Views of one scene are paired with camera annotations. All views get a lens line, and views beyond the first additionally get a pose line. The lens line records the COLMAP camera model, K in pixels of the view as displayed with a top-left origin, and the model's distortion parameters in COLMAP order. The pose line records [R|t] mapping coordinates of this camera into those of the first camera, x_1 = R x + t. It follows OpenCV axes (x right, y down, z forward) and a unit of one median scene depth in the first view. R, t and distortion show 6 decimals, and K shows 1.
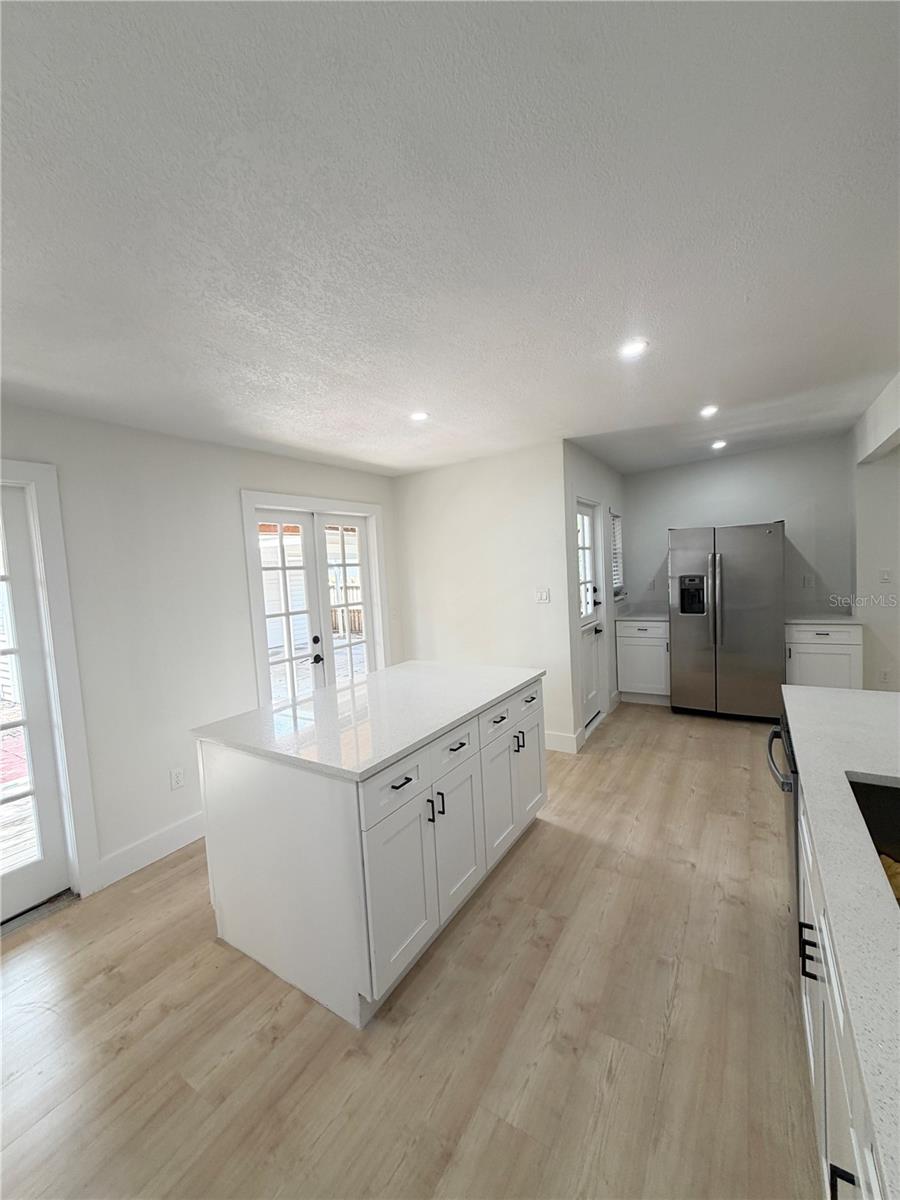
lens RADIAL K [[480.1, 0, 451.3], [0, 480.1, 598.8], [0, 0, 1]] dist [0.000575, 0.000552]
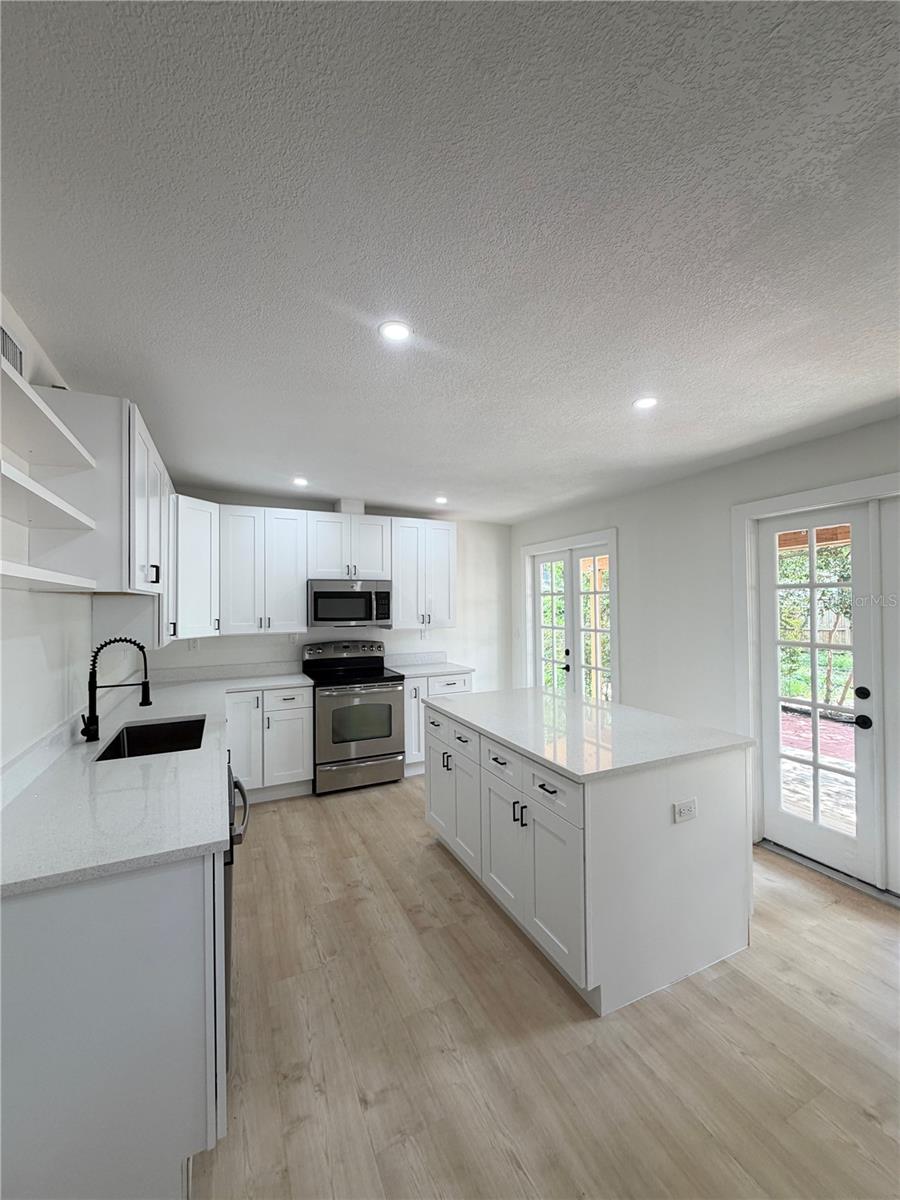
lens RADIAL K [[480.1, 0, 449.8], [0, 480.1, 597.7], [0, 0, 1]] dist [0.000575, 0.000552]
pose [[-0.537055, 0.054280, -0.841799, 0.871059], [-0.011272, 0.997377, 0.071503, -0.130981], [0.843472, 0.047890, -0.535035, 1.302567]]
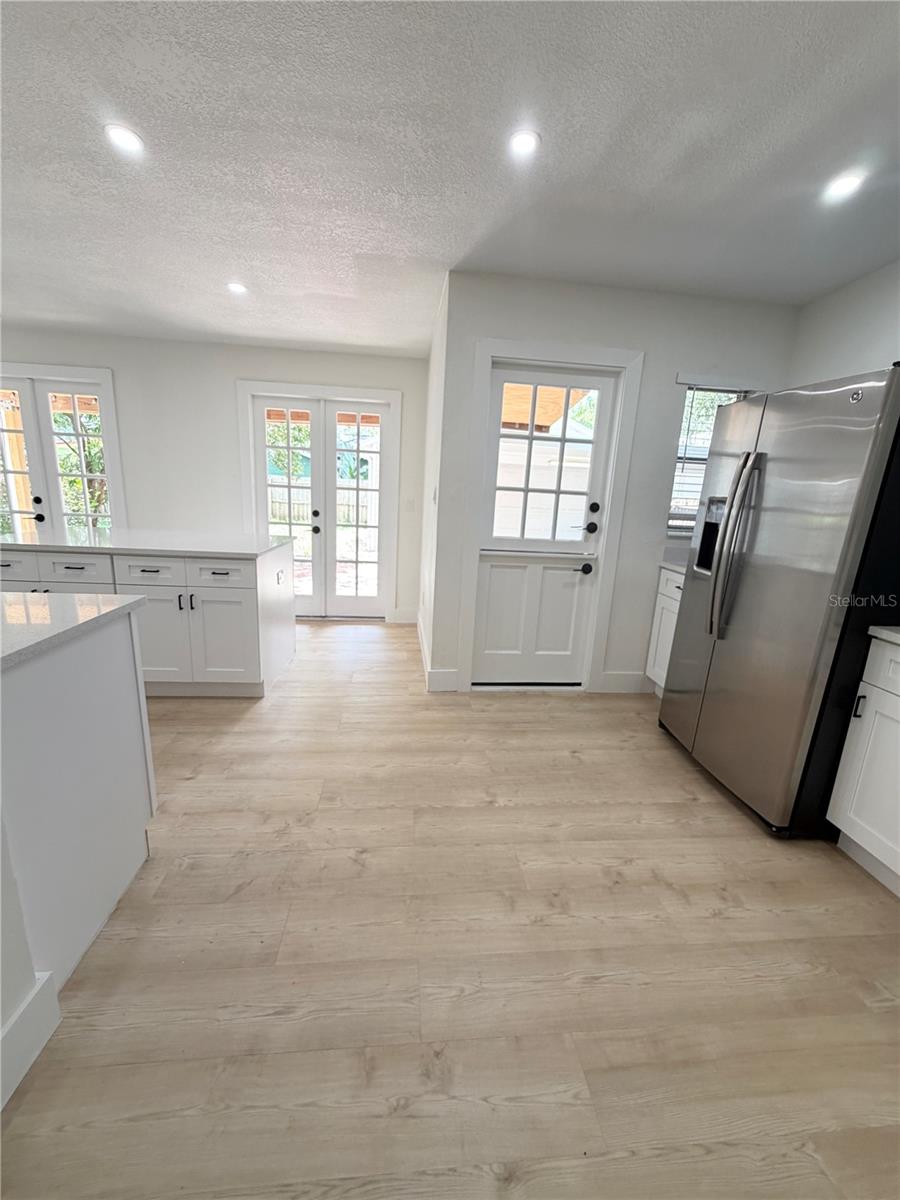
lens RADIAL K [[480.1, 0, 451.3], [0, 480.1, 598.4], [0, 0, 1]] dist [0.000575, 0.000552]
pose [[0.605488, 0.261432, -0.751690, 1.295780], [-0.136231, 0.964613, 0.225751, -0.037020], [0.784108, -0.034286, 0.619676, 0.784137]]
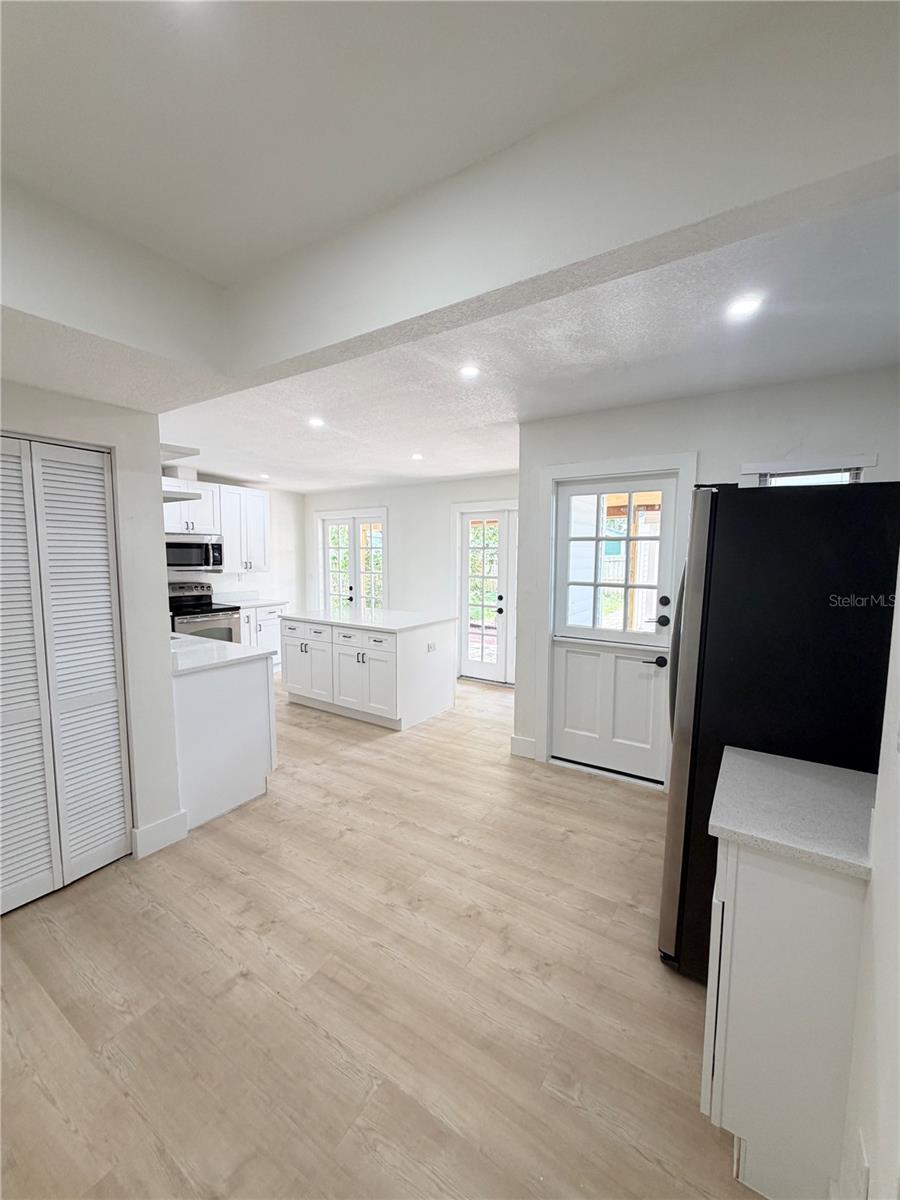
lens RADIAL K [[480.1, 0, 451.4], [0, 480.1, 598.0], [0, 0, 1]] dist [0.000575, 0.000552]
pose [[-0.019266, 0.150344, -0.988446, 1.755728], [-0.068353, 0.986118, 0.151322, -0.188317], [0.997475, 0.070479, -0.008722, 1.297361]]
